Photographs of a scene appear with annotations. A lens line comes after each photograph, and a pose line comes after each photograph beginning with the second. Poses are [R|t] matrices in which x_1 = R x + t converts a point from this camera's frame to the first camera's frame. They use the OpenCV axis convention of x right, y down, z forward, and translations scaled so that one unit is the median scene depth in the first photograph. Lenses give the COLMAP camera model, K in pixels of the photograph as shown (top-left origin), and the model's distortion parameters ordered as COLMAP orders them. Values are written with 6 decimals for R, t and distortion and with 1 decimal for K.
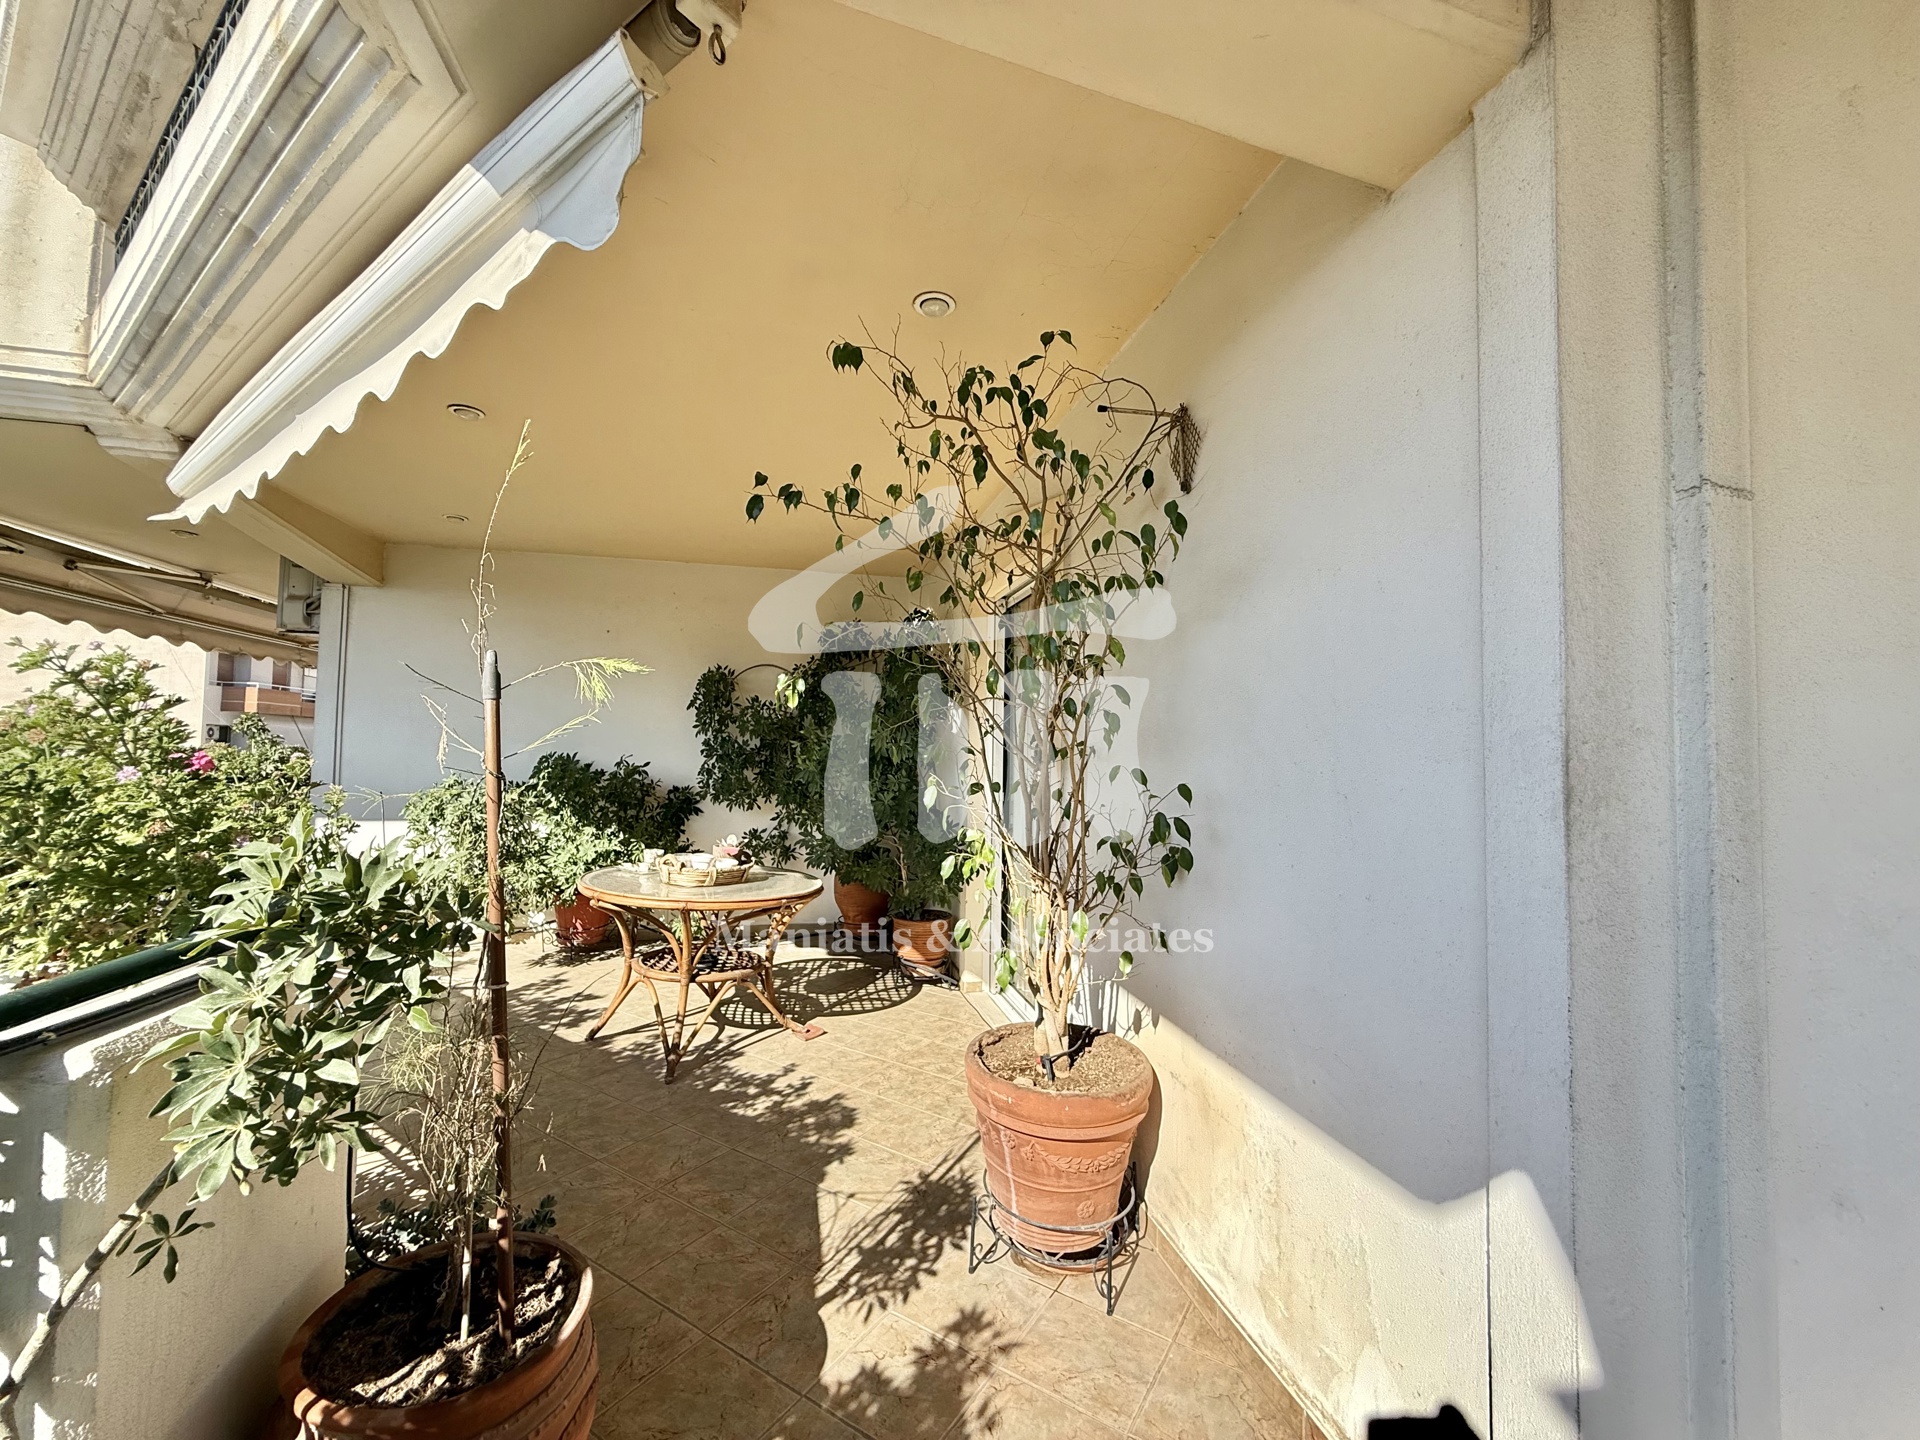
lens RADIAL K [[767.4, 0, 960.5], [0, 767.4, 724.1], [0, 0, 1]] dist [-0.002172, 0.000202]
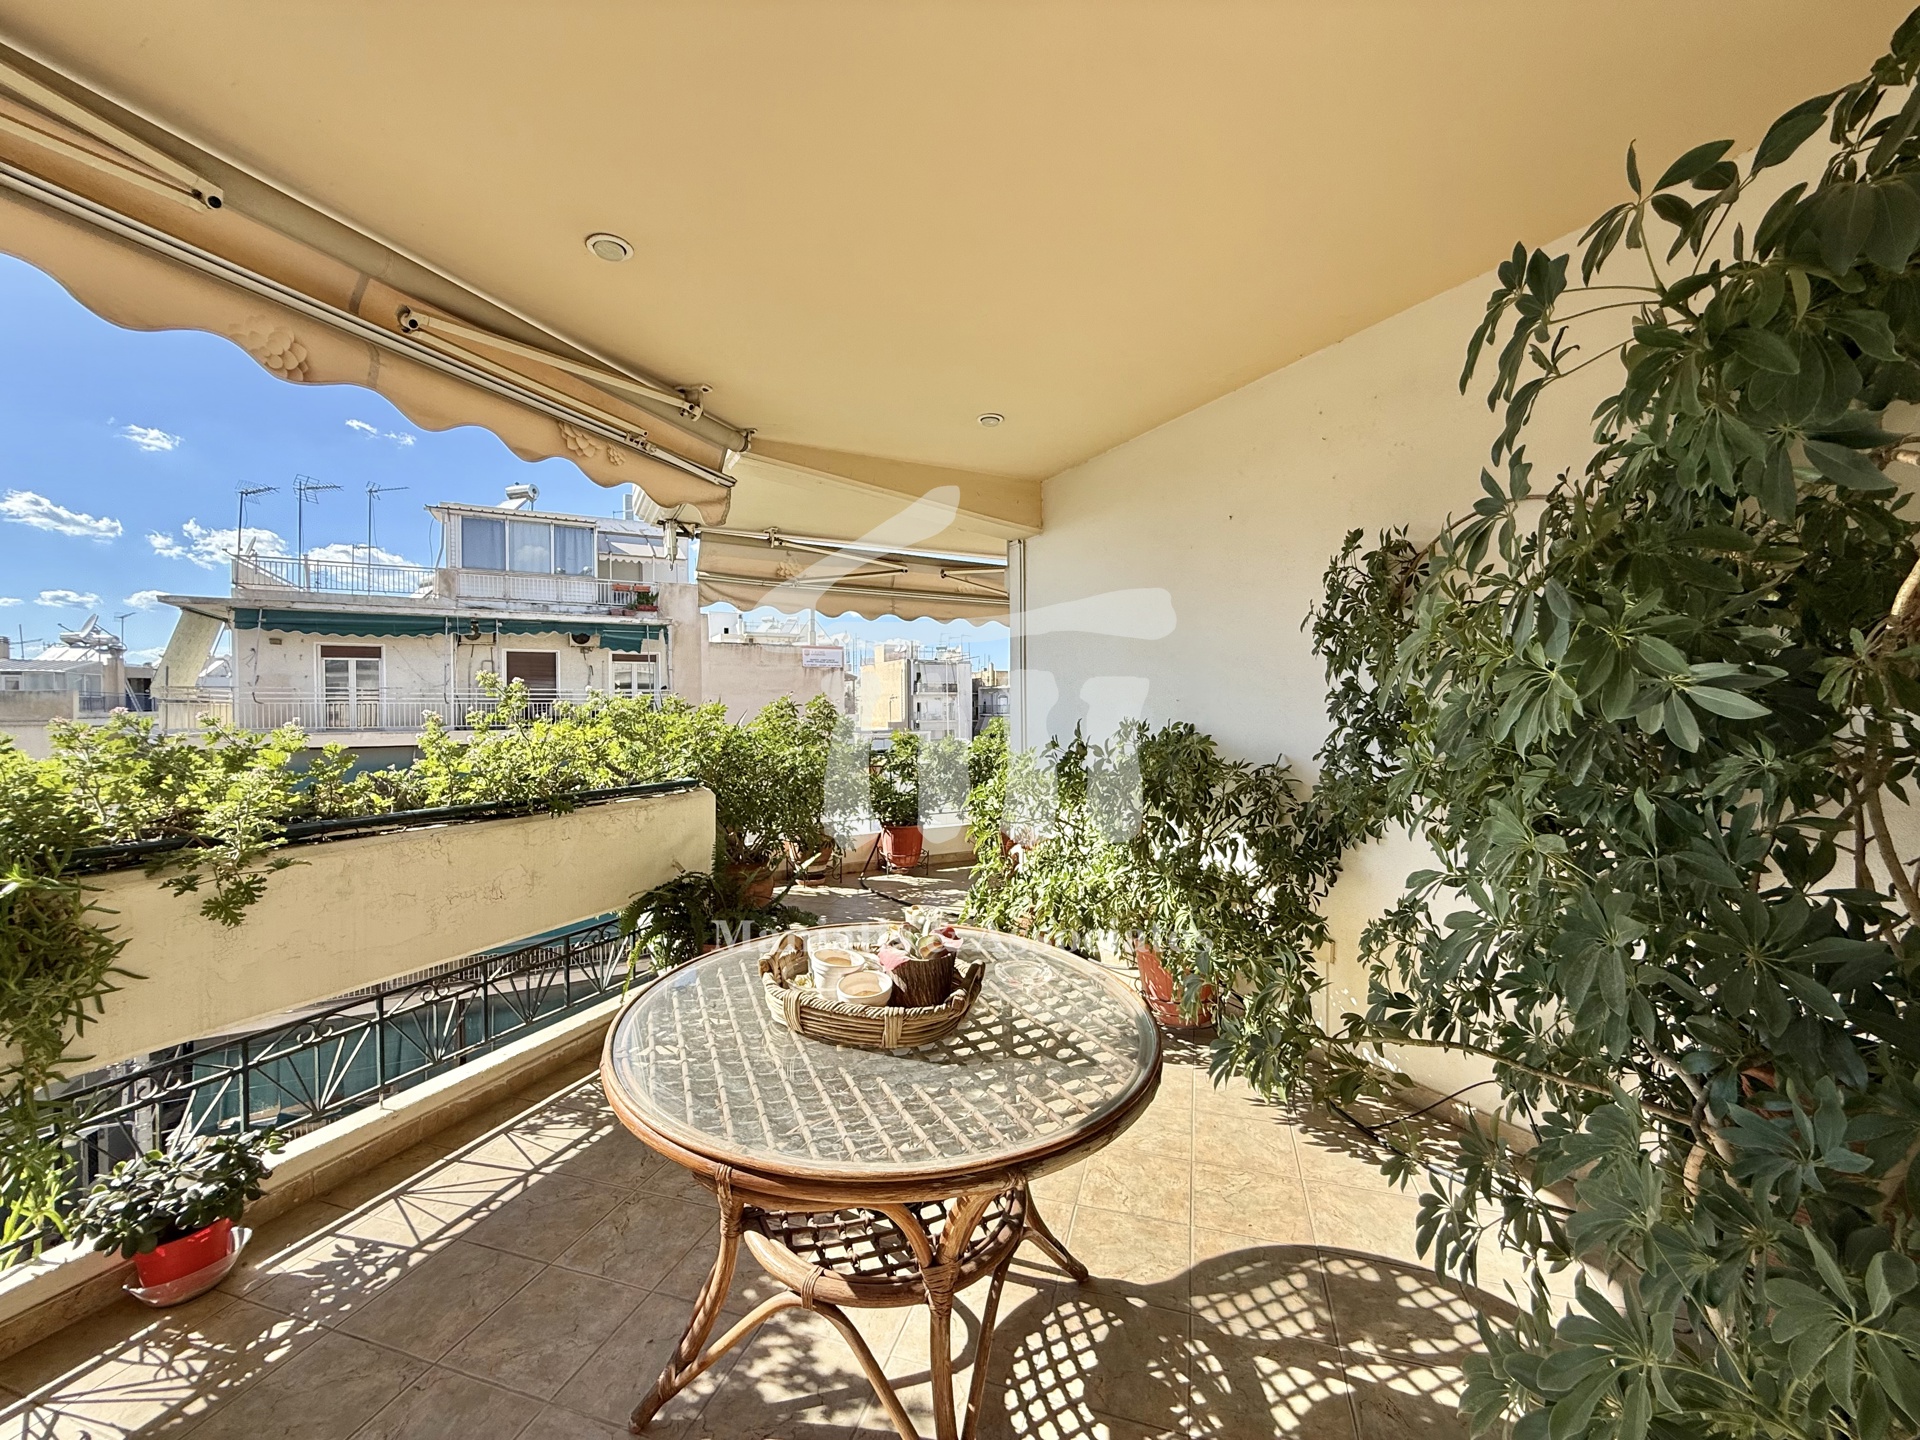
lens RADIAL K [[767.4, 0, 960.1], [0, 767.4, 717.2], [0, 0, 1]] dist [-0.002172, 0.000202]
pose [[0.247740, -0.007468, -0.968798, 0.088108], [0.050221, 0.998725, 0.005144, 0.029240], [0.967524, -0.049929, 0.247800, 0.770428]]
